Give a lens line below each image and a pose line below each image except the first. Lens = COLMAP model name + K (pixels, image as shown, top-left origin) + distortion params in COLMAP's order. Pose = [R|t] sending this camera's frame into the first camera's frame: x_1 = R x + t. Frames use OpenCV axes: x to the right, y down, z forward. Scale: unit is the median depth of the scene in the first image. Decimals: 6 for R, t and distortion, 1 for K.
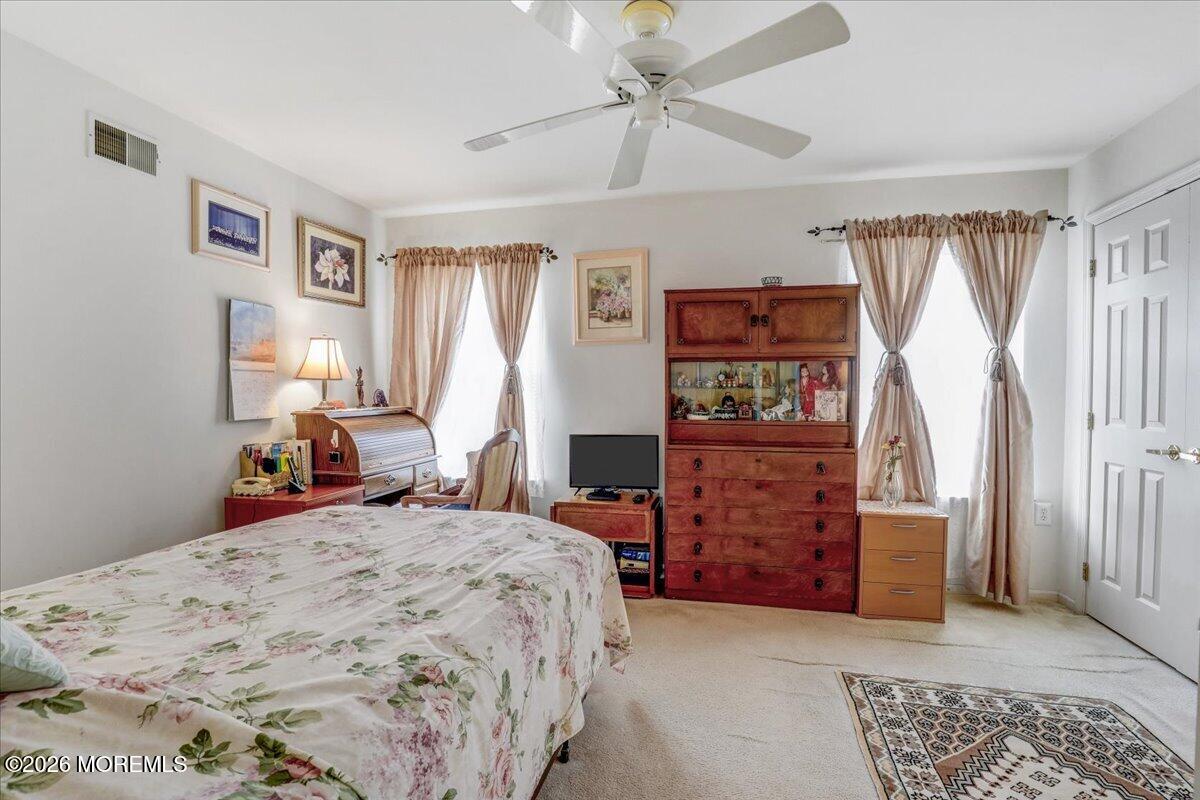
lens RADIAL K [[546.5, 0, 604.0], [0, 546.5, 398.8], [0, 0, 1]] dist [-0.000350, -0.000062]
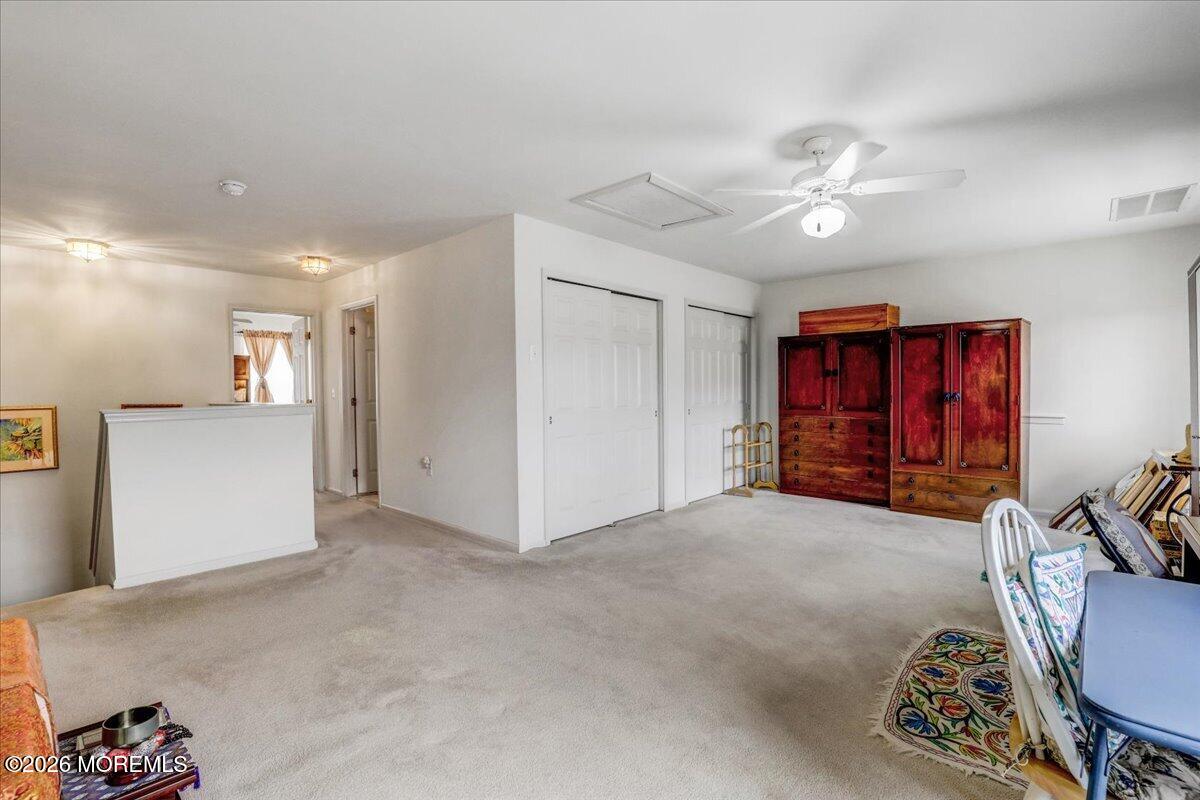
lens RADIAL K [[546.5, 0, 601.8], [0, 546.5, 397.7], [0, 0, 1]] dist [-0.000350, -0.000062]
pose [[0.497886, -0.022137, 0.866960, -1.109060], [0.019695, 0.999705, 0.014216, 0.019908], [-0.867019, 0.009997, 0.498175, -2.045281]]
